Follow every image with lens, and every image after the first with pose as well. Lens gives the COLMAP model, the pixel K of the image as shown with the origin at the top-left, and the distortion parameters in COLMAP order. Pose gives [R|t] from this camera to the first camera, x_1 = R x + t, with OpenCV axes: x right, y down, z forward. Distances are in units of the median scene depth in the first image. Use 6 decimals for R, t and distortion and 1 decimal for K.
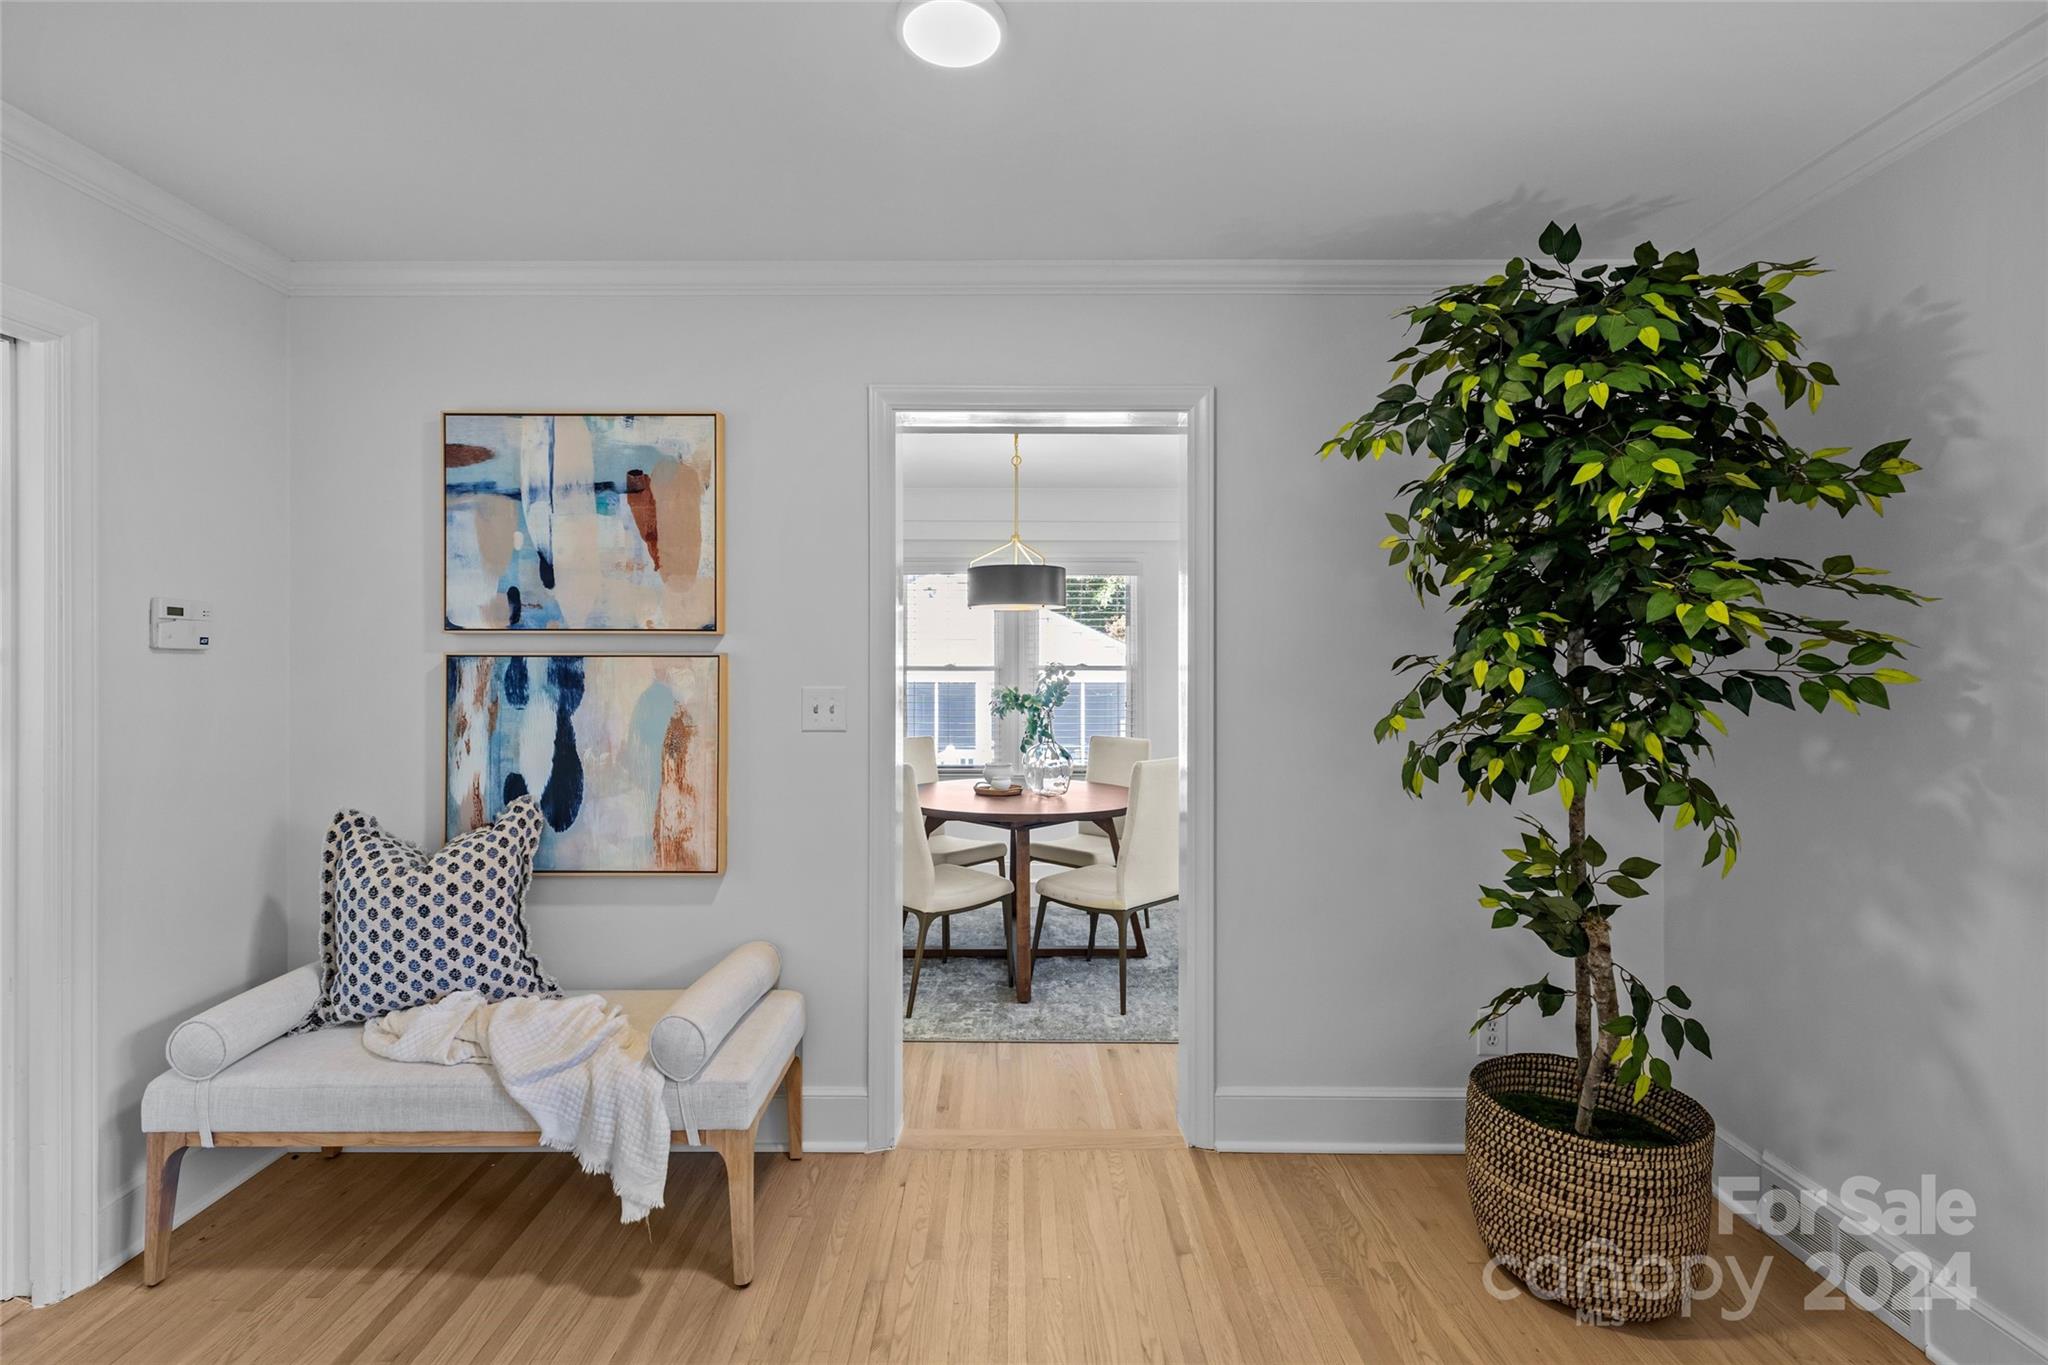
lens RADIAL K [[922.0, 0, 1013.8], [0, 922.0, 644.6], [0, 0, 1]] dist [0.004309, -0.001057]
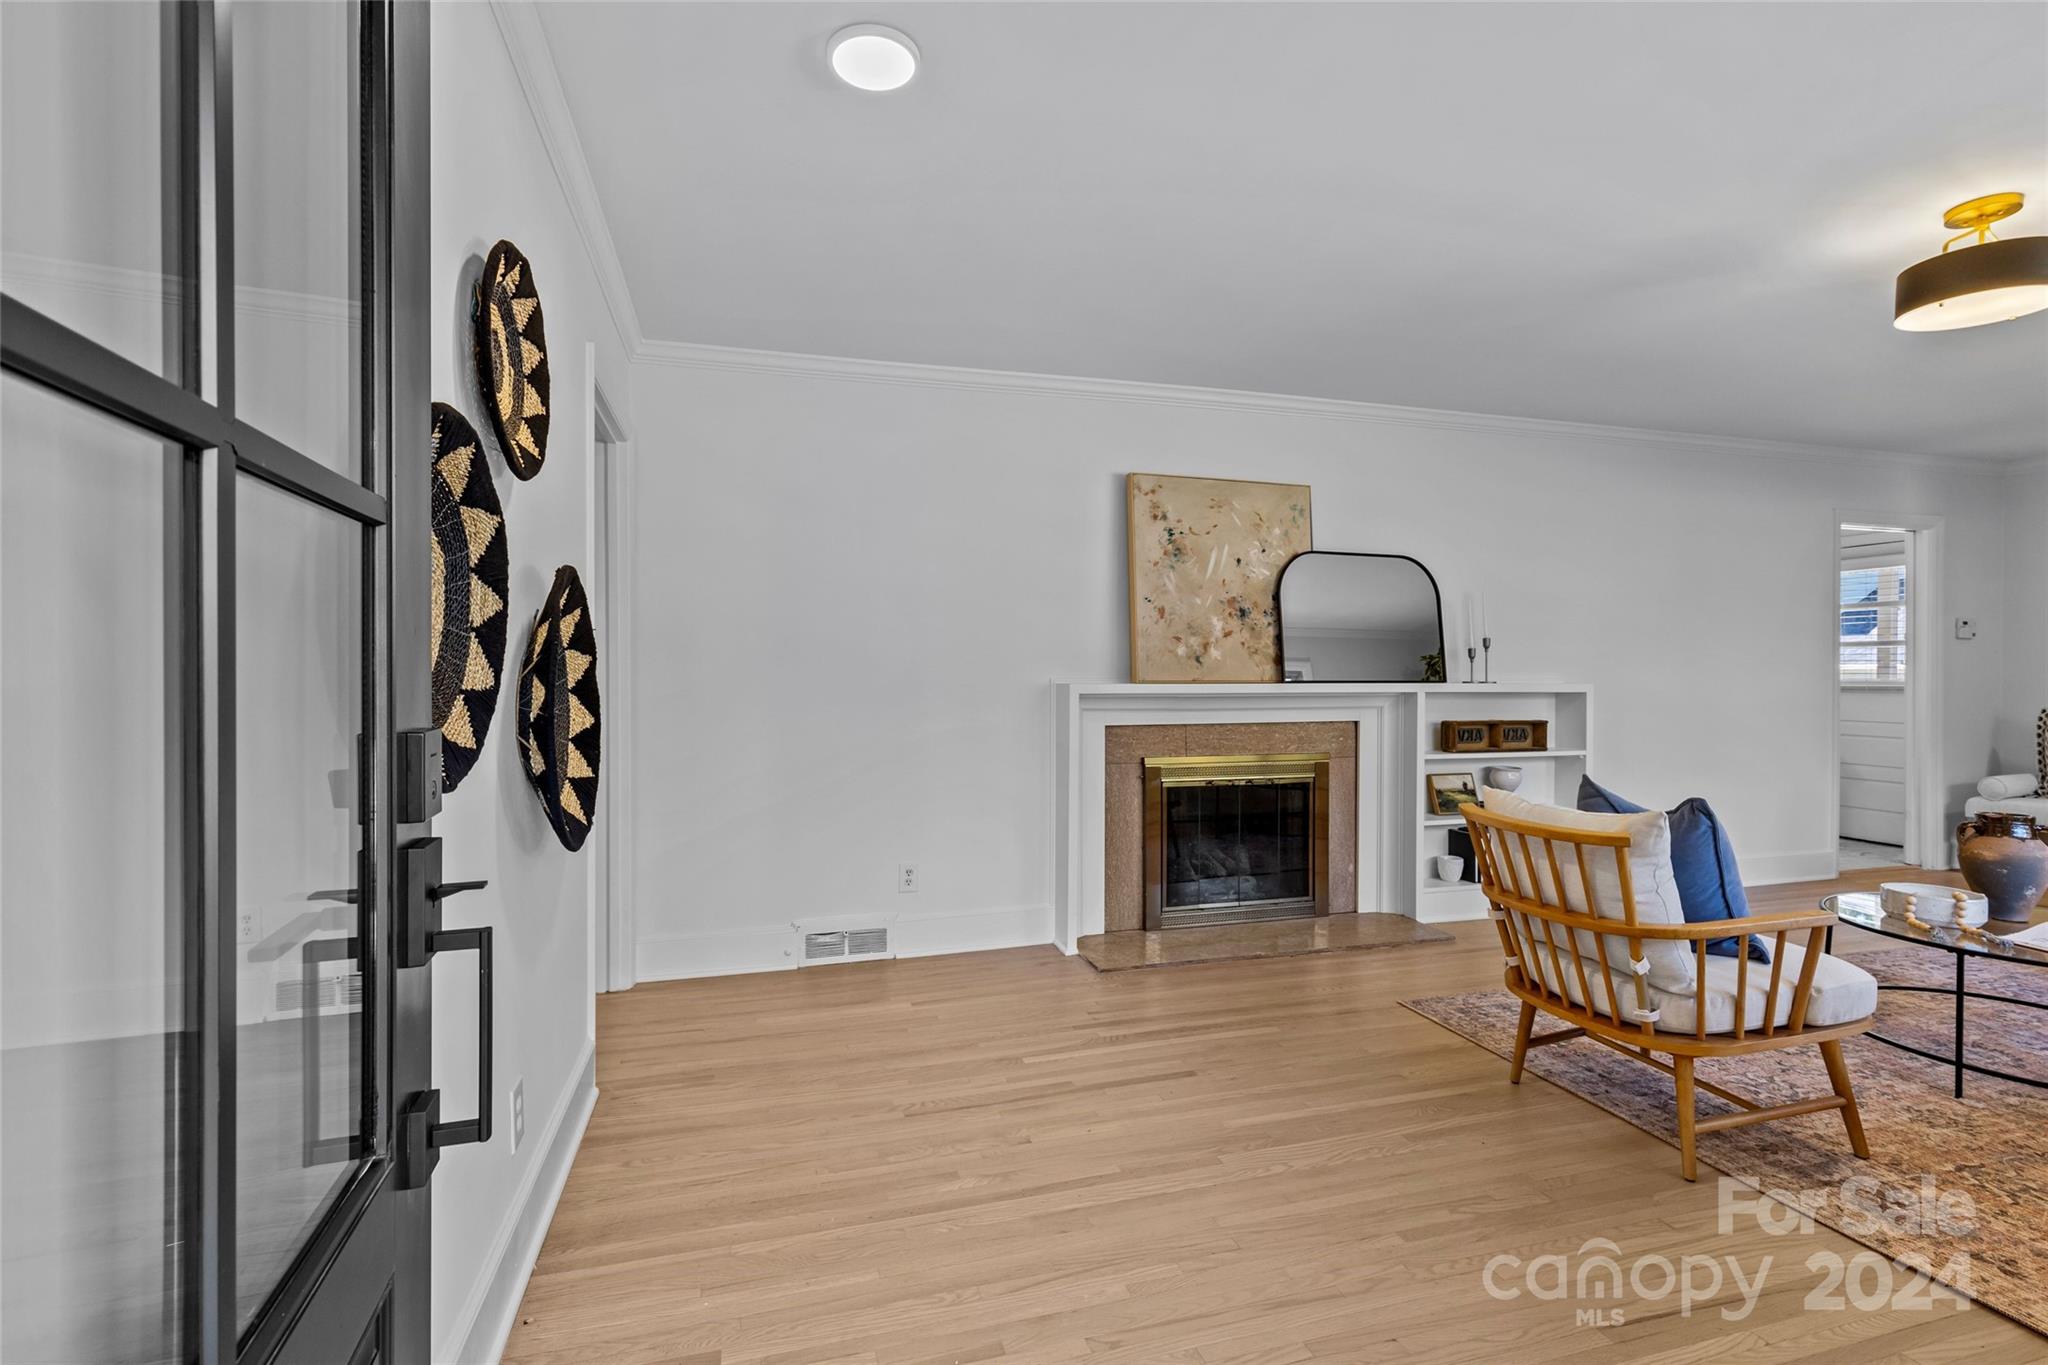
lens RADIAL K [[922.0, 0, 1009.4], [0, 922.0, 671.5], [0, 0, 1]] dist [0.004309, -0.001057]
pose [[0.279276, 0.009380, -0.960165, 0.681554], [0.012923, 0.999825, 0.013526, 0.025416], [0.960124, -0.016185, 0.279106, -1.908086]]
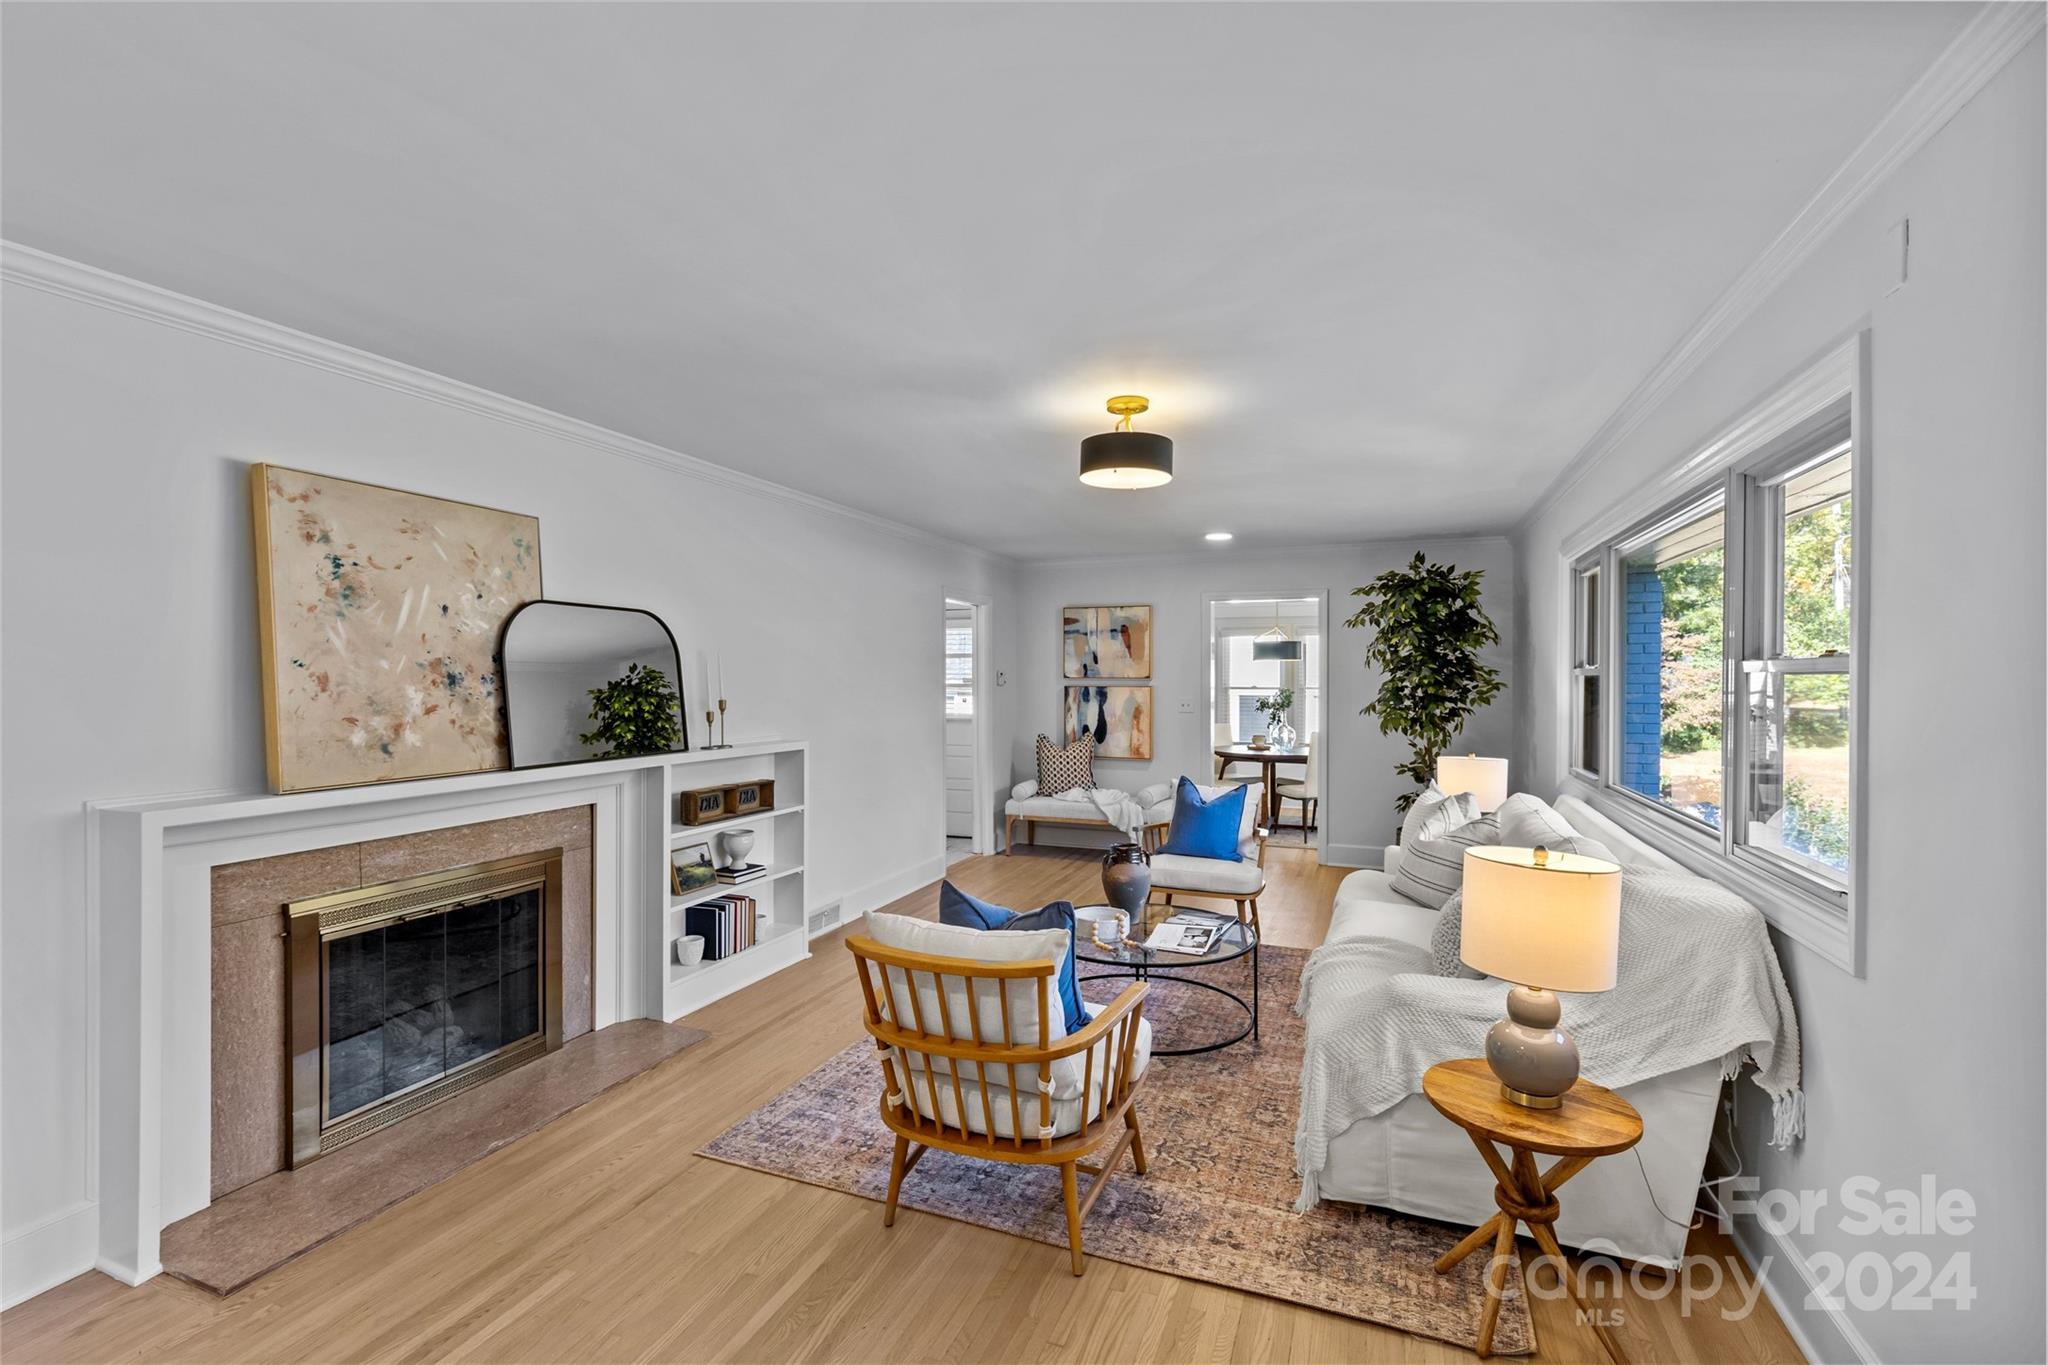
lens RADIAL K [[922.0, 0, 1042.2], [0, 922.0, 678.0], [0, 0, 1]] dist [0.004309, -0.001057]
pose [[0.940877, 0.001830, -0.338745, 0.360276], [0.004539, 0.999827, 0.018011, -0.071450], [0.338719, -0.018484, 0.940706, -1.926295]]
